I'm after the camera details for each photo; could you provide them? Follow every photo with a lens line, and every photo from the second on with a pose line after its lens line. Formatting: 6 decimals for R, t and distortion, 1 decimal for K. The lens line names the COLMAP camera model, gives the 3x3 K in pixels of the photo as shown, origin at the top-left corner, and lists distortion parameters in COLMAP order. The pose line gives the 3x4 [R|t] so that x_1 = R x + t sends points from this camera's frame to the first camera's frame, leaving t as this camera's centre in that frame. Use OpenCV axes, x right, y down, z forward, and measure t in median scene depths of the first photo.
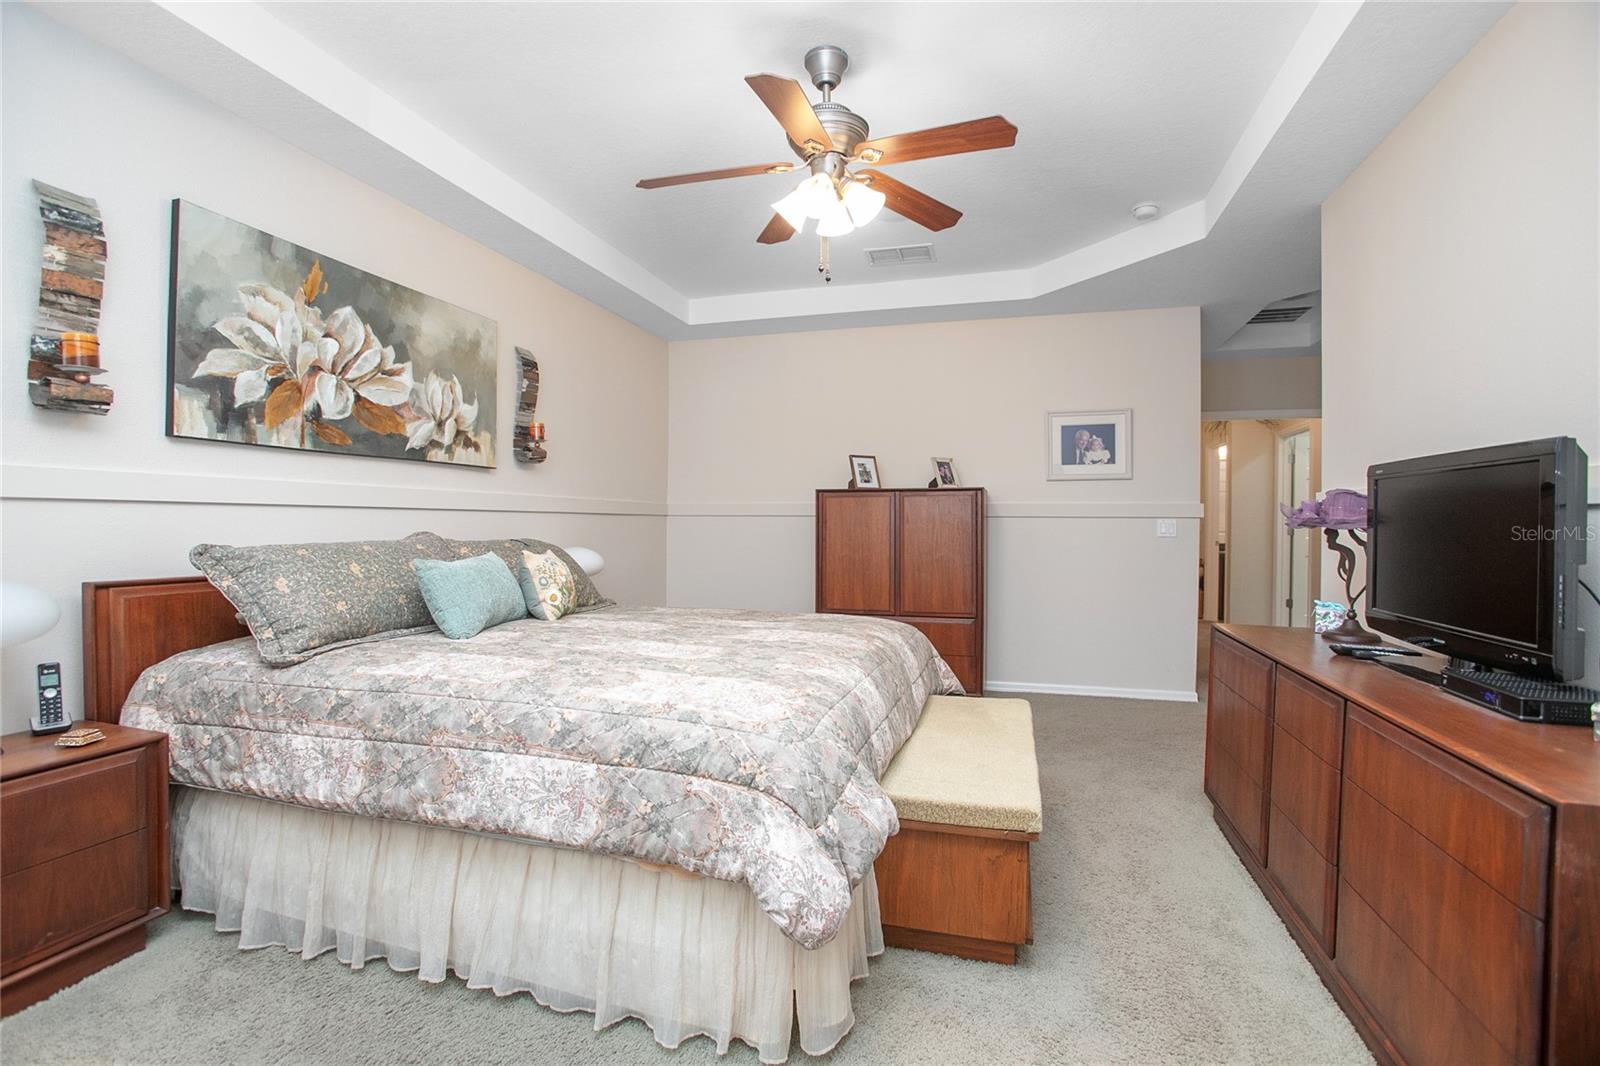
lens RADIAL K [[728.5, 0, 795.2], [0, 728.5, 528.4], [0, 0, 1]] dist [-0.077450, 0.036476]
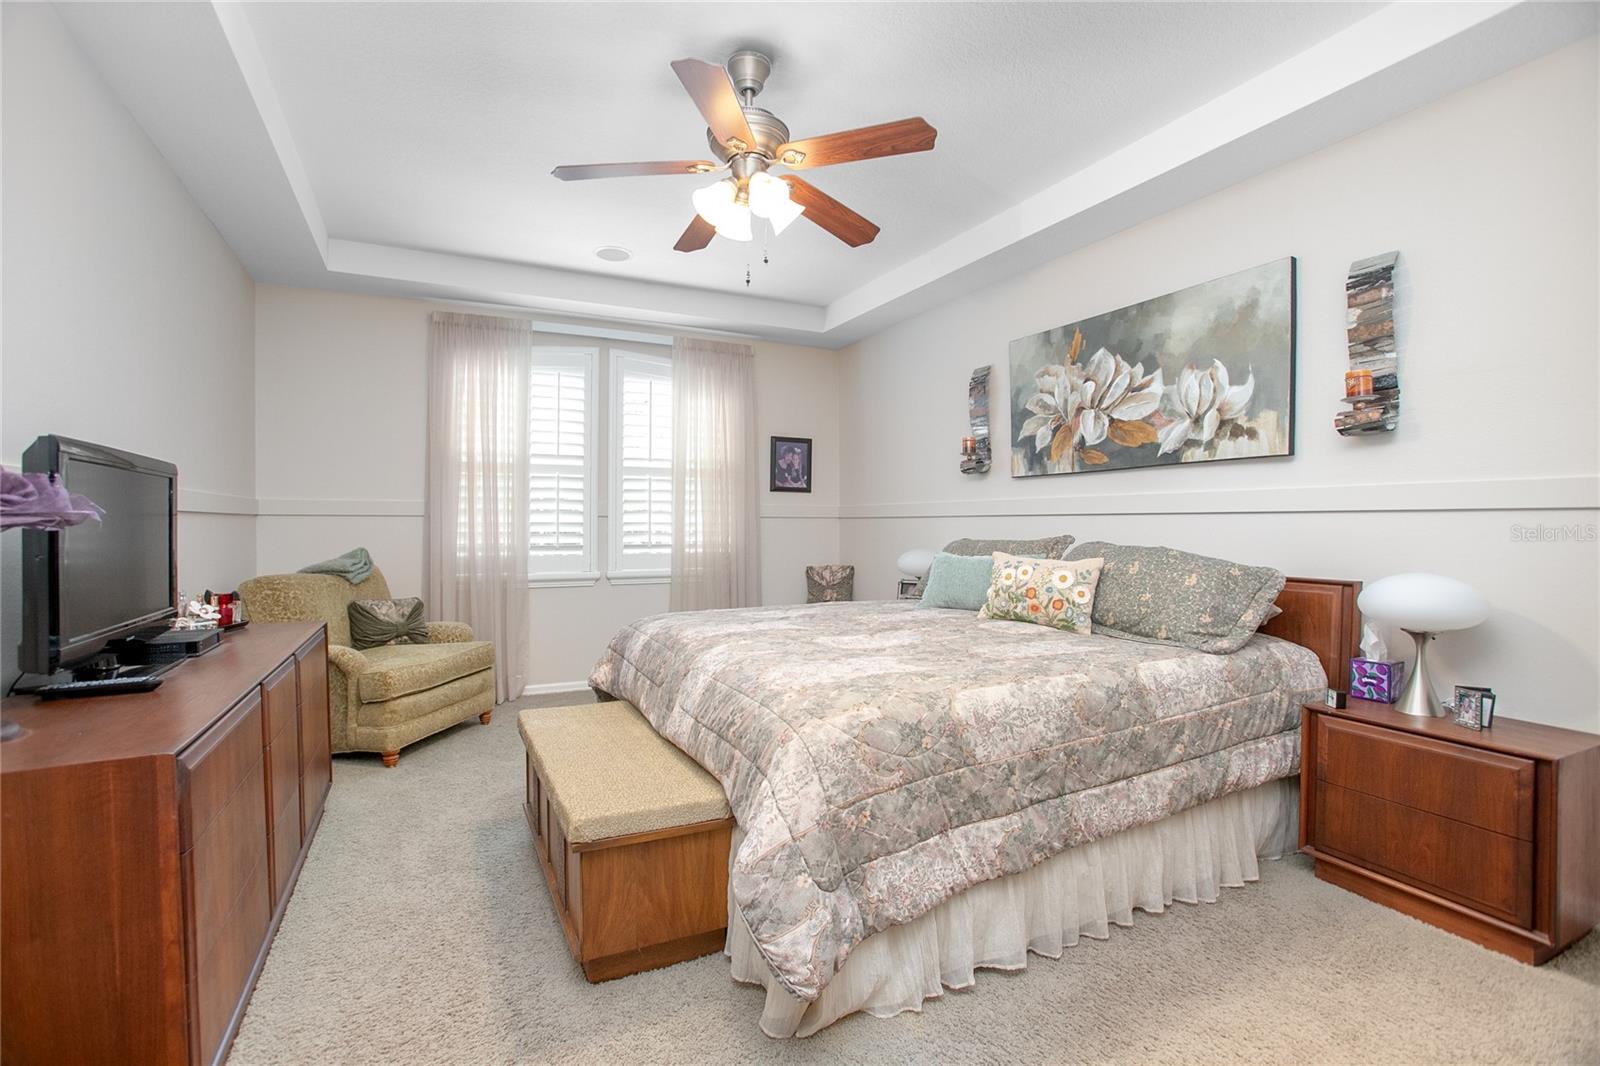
lens RADIAL K [[728.5, 0, 795.2], [0, 728.5, 528.4], [0, 0, 1]] dist [-0.077450, 0.036476]
pose [[-0.726258, -0.000279, -0.687422, 0.552106], [-0.008780, 0.999922, 0.008870, -0.011587], [0.687366, 0.012477, -0.726204, 1.431009]]
